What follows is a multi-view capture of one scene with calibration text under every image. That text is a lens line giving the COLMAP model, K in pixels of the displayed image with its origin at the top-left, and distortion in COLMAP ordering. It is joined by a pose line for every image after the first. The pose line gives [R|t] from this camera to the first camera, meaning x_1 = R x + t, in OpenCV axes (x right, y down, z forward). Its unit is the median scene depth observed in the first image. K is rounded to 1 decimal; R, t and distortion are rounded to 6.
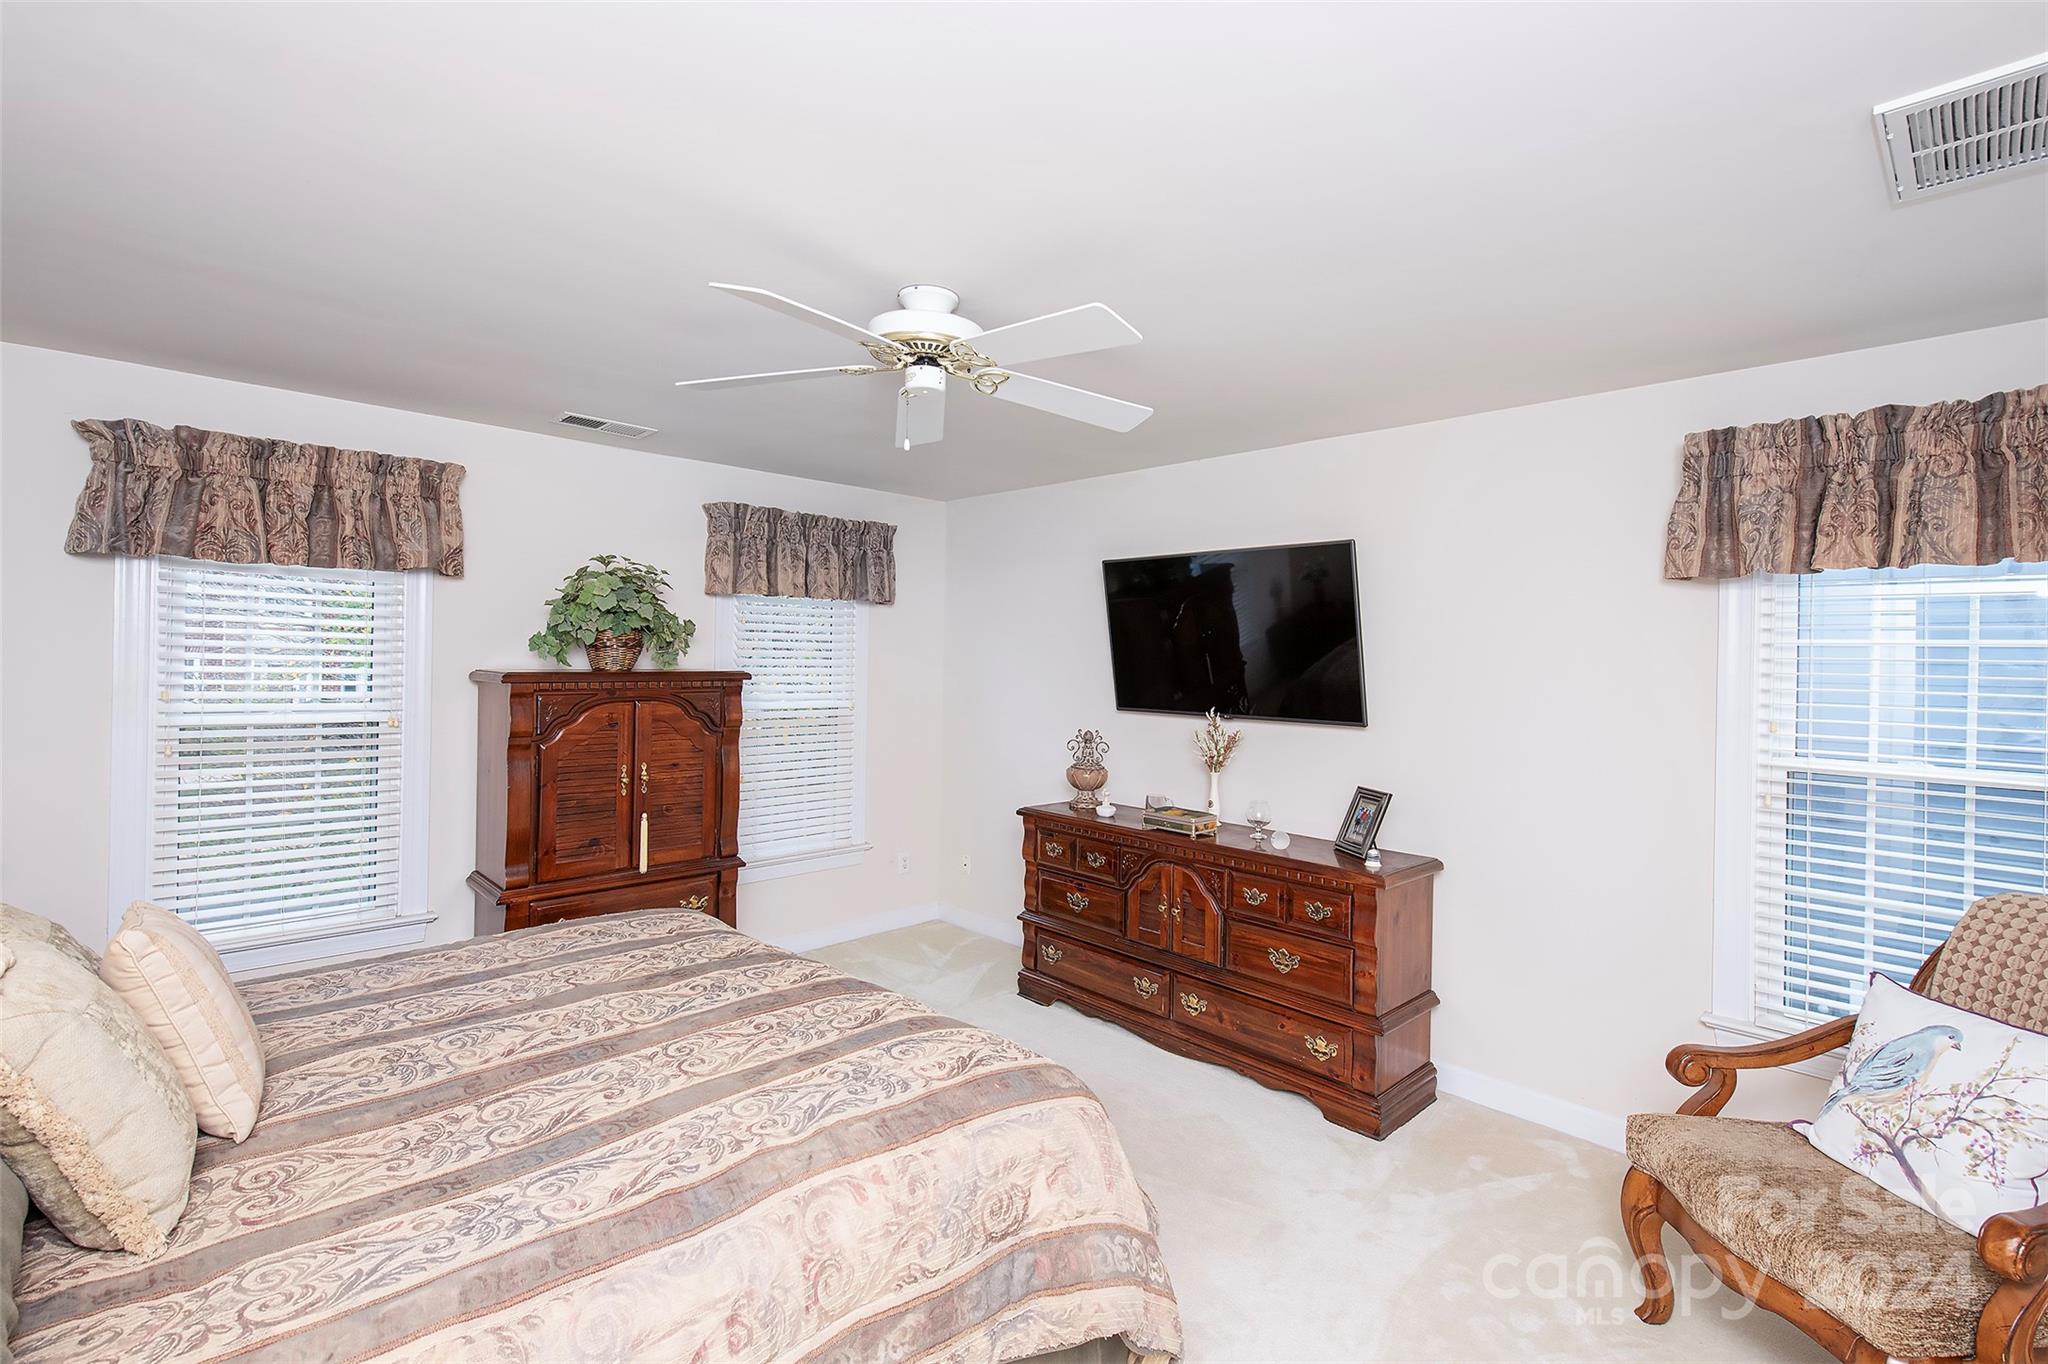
lens RADIAL K [[929.2, 0, 1025.9], [0, 929.2, 663.5], [0, 0, 1]] dist [-0.000488, -0.000533]
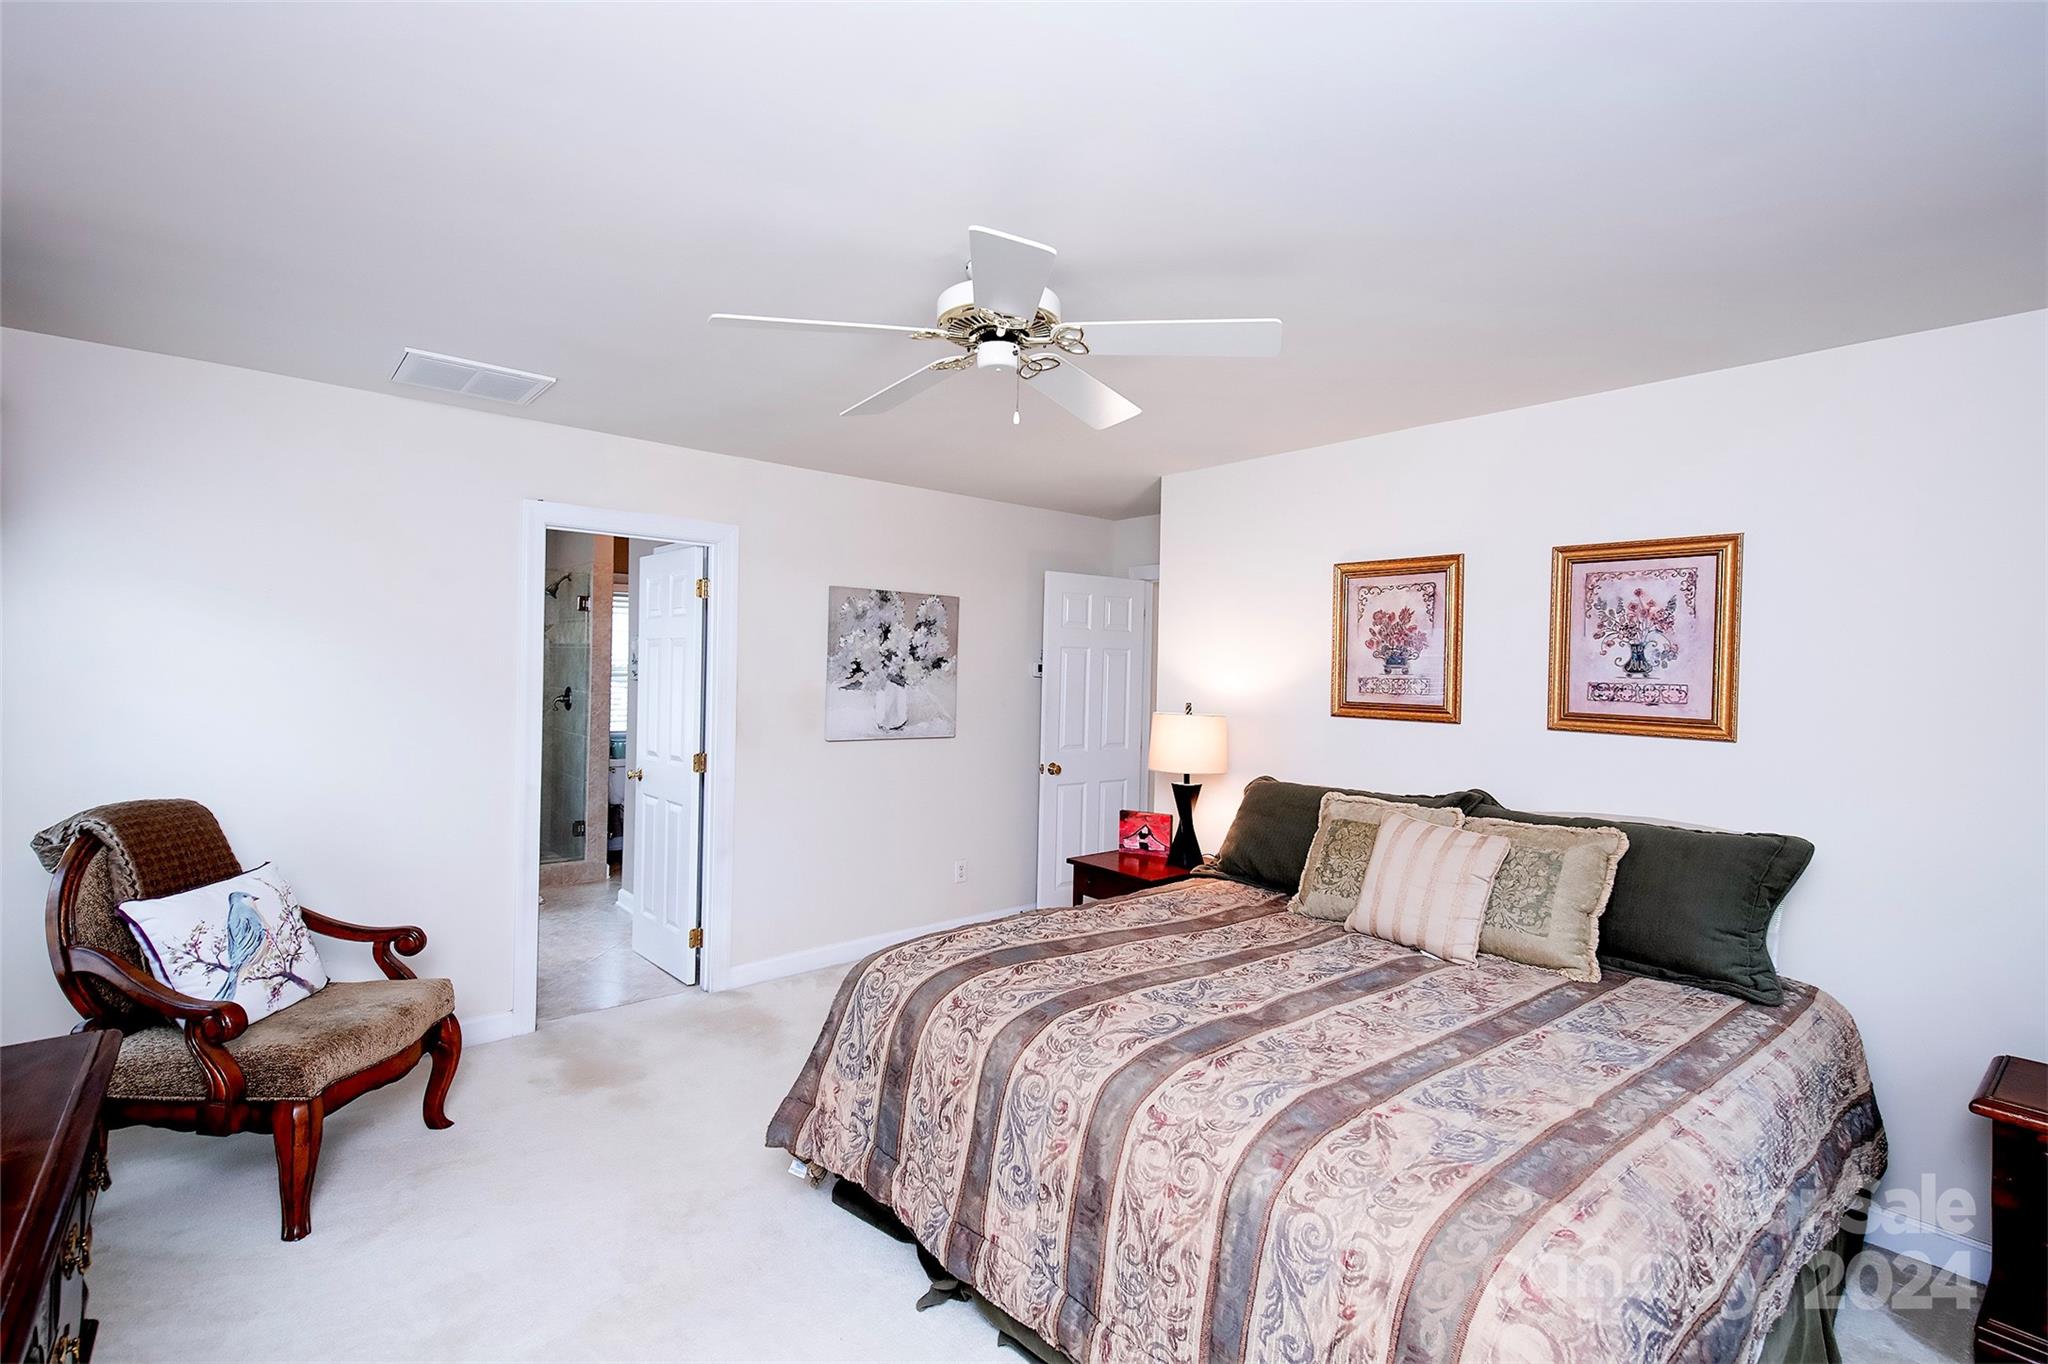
lens RADIAL K [[929.2, 0, 1025.9], [0, 929.2, 663.5], [0, 0, 1]] dist [-0.000488, -0.000533]
pose [[-0.996573, -0.040579, 0.072078, -0.232051], [-0.040162, 0.999167, 0.007213, -0.003018], [-0.072311, 0.004294, -0.997373, 2.082769]]
